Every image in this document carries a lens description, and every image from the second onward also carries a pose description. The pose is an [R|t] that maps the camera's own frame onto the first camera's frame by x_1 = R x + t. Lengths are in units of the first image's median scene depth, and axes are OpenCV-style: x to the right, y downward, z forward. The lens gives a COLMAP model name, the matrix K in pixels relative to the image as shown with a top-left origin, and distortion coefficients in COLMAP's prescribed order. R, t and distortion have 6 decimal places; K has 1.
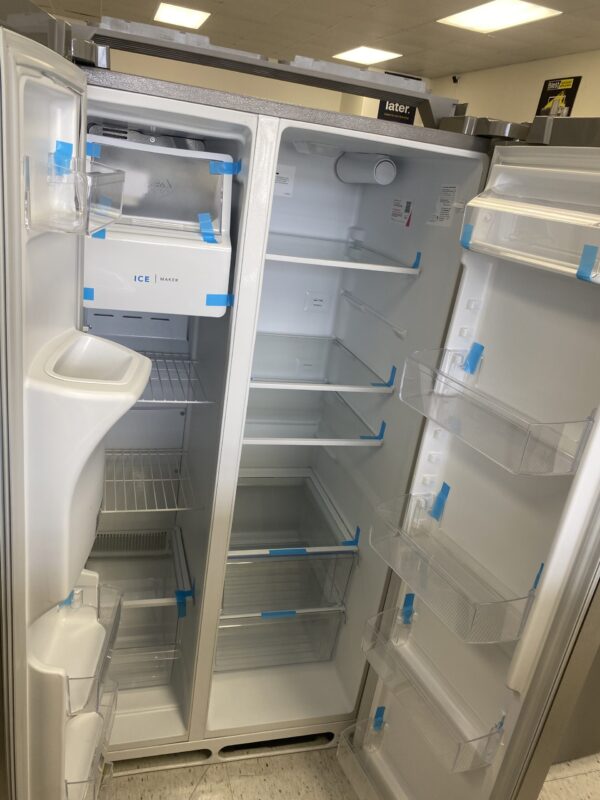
lens RADIAL K [[618.1, 0, 295.8], [0, 618.1, 400.8], [0, 0, 1]] dist [0.023649, -0.029761]
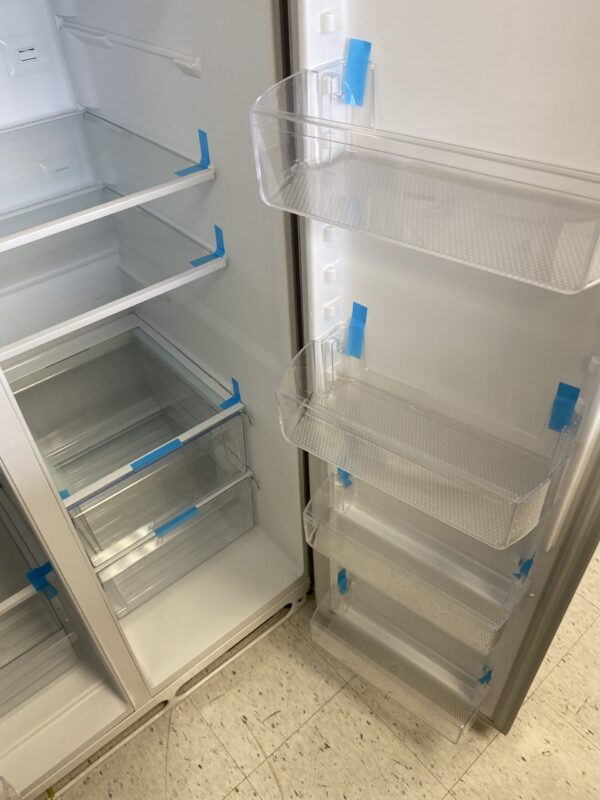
lens RADIAL K [[618.1, 0, 298.8], [0, 618.1, 407.0], [0, 0, 1]] dist [0.023649, -0.029761]
pose [[0.894195, -0.407479, 0.185406, 0.024297], [0.306251, 0.858864, 0.410564, -0.042978], [-0.326534, -0.310344, 0.892783, 0.350266]]
